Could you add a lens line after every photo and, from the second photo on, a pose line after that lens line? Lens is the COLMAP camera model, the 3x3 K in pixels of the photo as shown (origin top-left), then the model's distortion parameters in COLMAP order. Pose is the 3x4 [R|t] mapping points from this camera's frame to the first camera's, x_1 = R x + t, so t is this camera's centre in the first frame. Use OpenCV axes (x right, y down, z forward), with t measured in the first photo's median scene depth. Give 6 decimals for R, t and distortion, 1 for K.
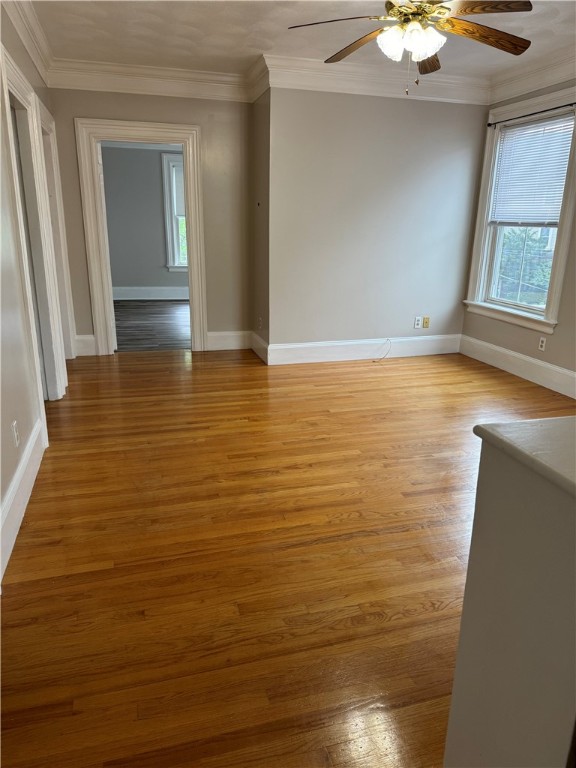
lens RADIAL K [[543.1, 0, 305.1], [0, 543.1, 379.8], [0, 0, 1]] dist [0.005909, -0.013806]
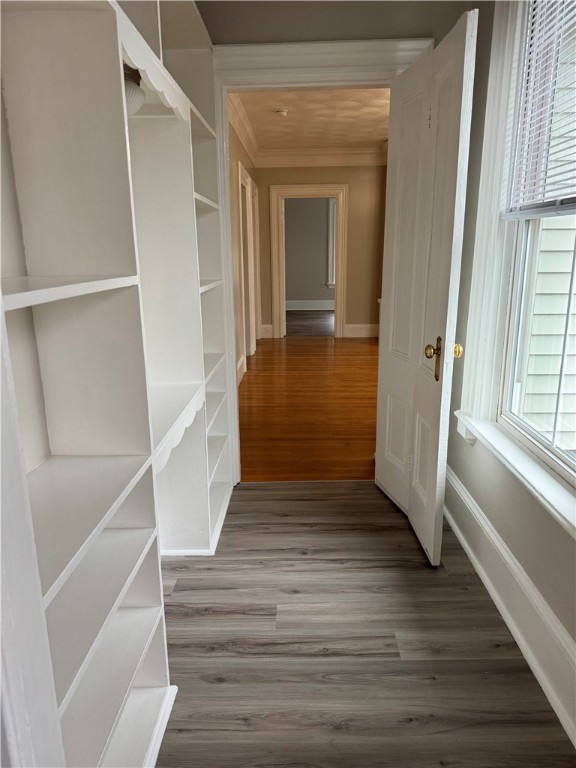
lens RADIAL K [[543.1, 0, 285.6], [0, 543.1, 383.8], [0, 0, 1]] dist [0.005909, -0.013806]
pose [[0.942872, 0.050534, -0.329301, 0.147299], [-0.064590, 0.997403, -0.031878, 0.121925], [0.326835, 0.051327, 0.943687, -0.388813]]
